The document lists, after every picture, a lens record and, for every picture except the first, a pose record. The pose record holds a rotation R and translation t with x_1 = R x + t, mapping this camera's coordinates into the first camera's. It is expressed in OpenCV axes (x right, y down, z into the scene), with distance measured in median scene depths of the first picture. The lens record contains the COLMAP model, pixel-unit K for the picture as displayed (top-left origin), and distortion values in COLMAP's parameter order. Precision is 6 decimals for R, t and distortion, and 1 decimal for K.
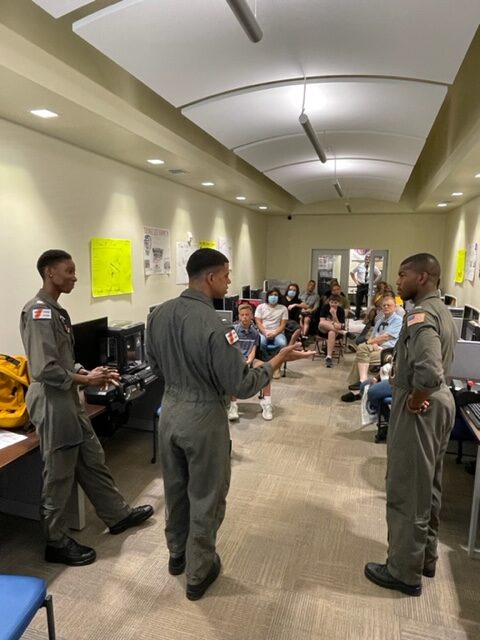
lens RADIAL K [[436.1, 0, 239.1], [0, 436.1, 315.7], [0, 0, 1]] dist [-0.022763, -0.002461]
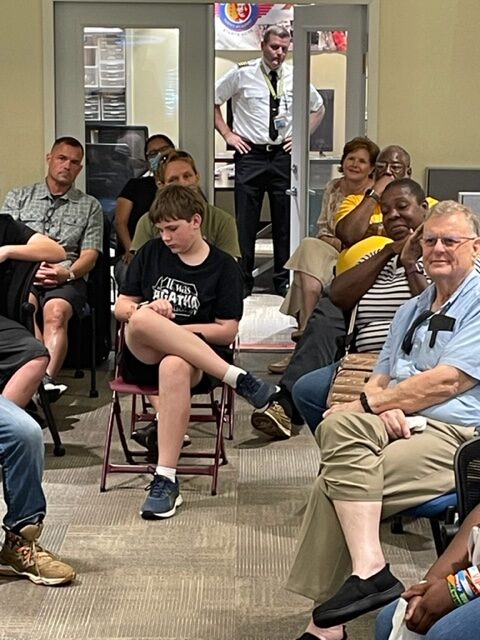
lens RADIAL K [[1704.7, 0, 289.0], [0, 1704.7, 342.3], [0, 0, 1]] dist [0.094856, 0.000000]
pose [[0.947831, -0.056684, 0.313693, -0.014750], [0.044630, 0.997968, 0.045479, -0.011096], [-0.315633, -0.029106, 0.948435, 0.133467]]
